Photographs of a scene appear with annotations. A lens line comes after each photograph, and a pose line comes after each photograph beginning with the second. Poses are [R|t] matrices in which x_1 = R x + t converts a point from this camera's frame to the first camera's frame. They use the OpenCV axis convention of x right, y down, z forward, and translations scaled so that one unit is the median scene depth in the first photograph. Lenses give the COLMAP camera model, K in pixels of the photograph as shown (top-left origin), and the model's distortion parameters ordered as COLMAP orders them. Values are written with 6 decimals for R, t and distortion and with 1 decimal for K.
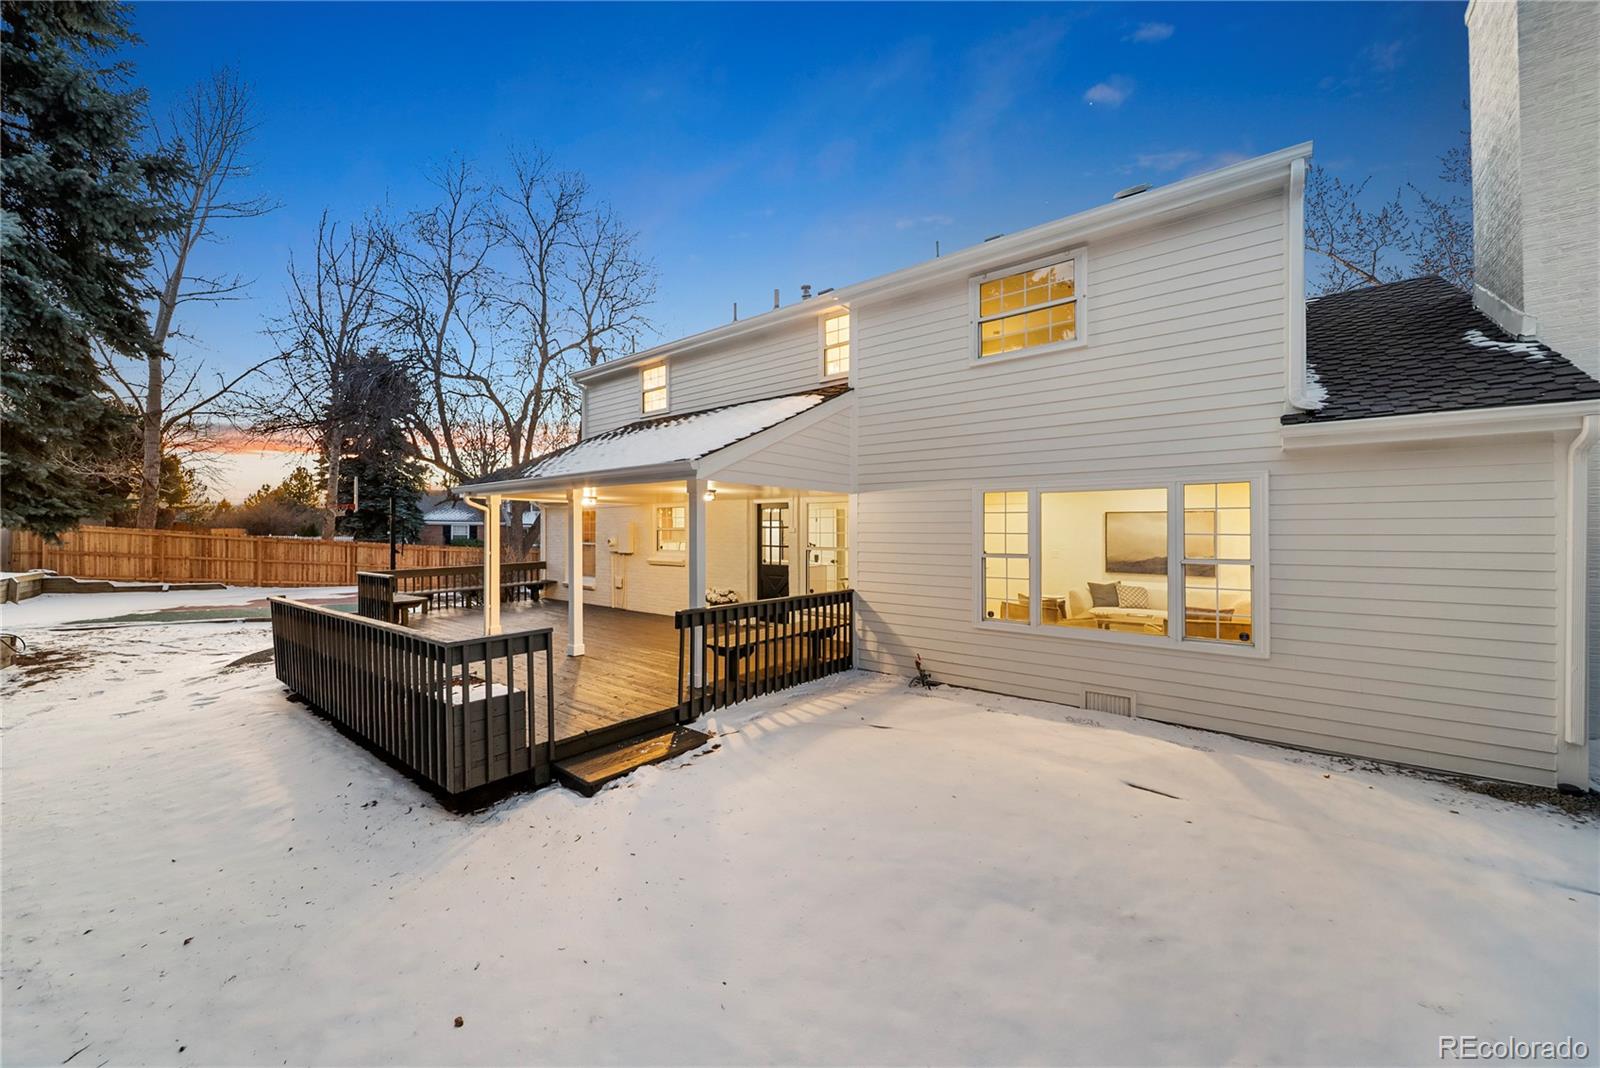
lens RADIAL K [[582.8, 0, 800.0], [0, 582.8, 534.0], [0, 0, 1]] dist [0.000258, -0.002594]
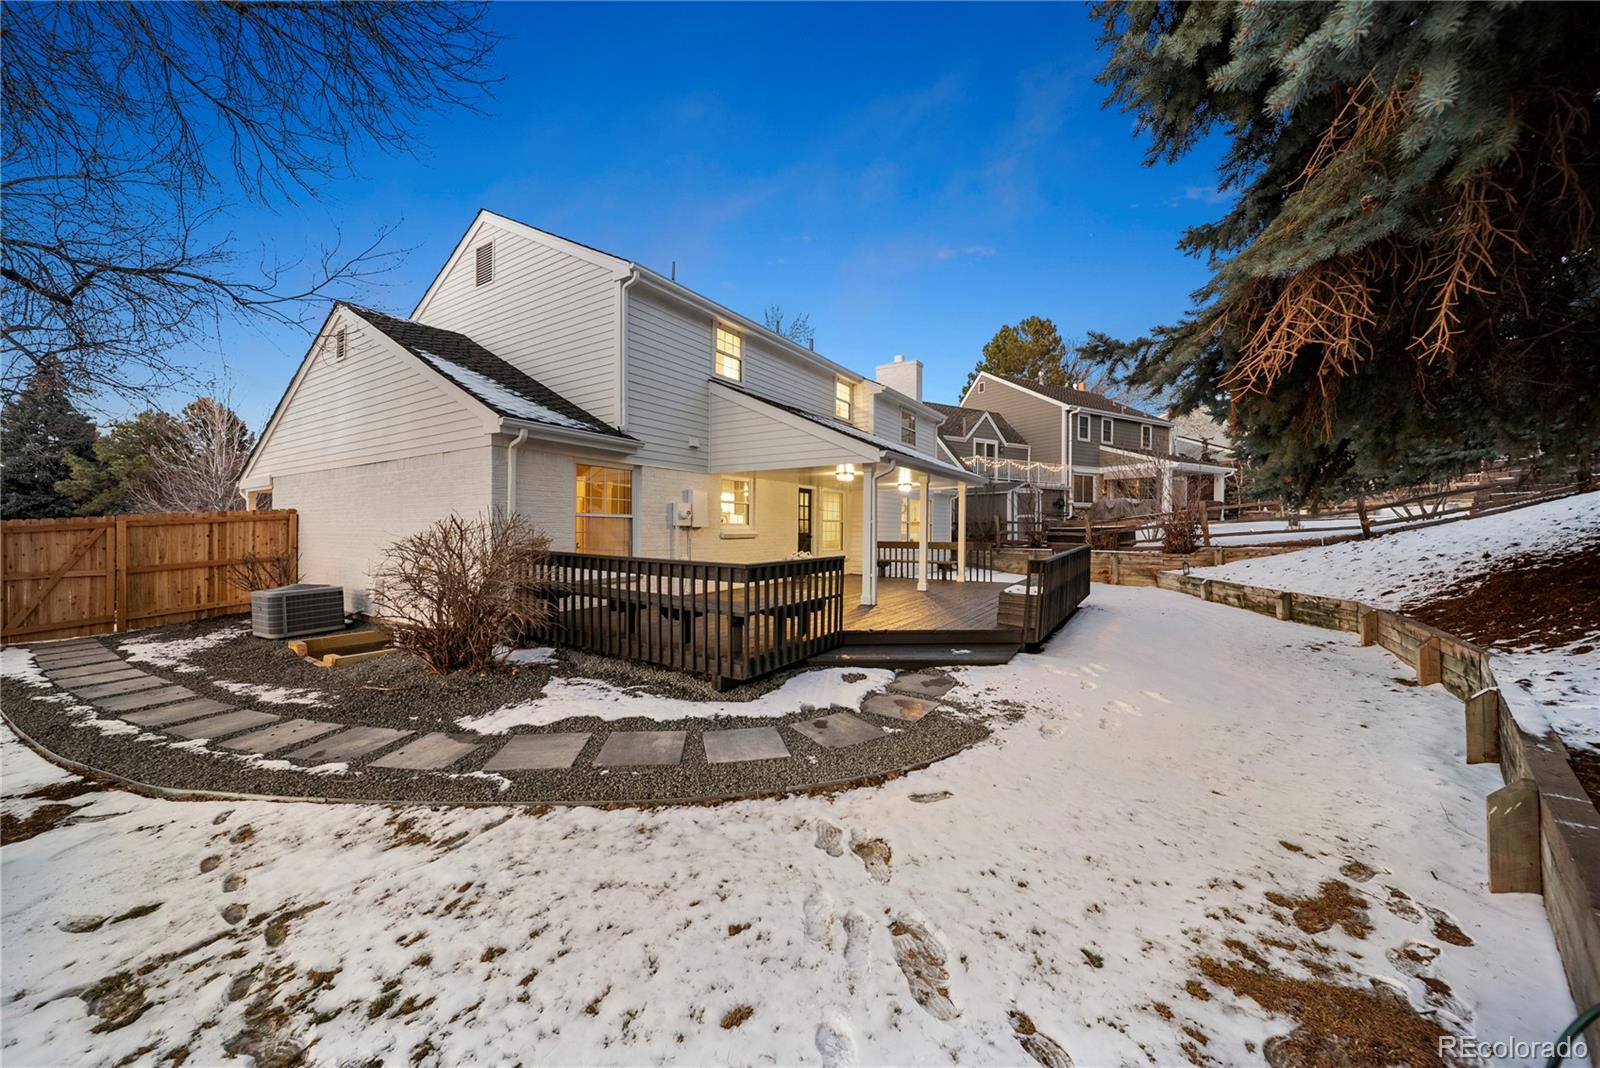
lens RADIAL K [[582.8, 0, 800.0], [0, 582.8, 534.0], [0, 0, 1]] dist [0.000258, -0.002594]
pose [[-0.092233, -0.007907, 0.995706, -1.660679], [0.009363, 0.999917, 0.008808, 0.049091], [-0.995693, 0.010135, -0.092151, 1.339491]]
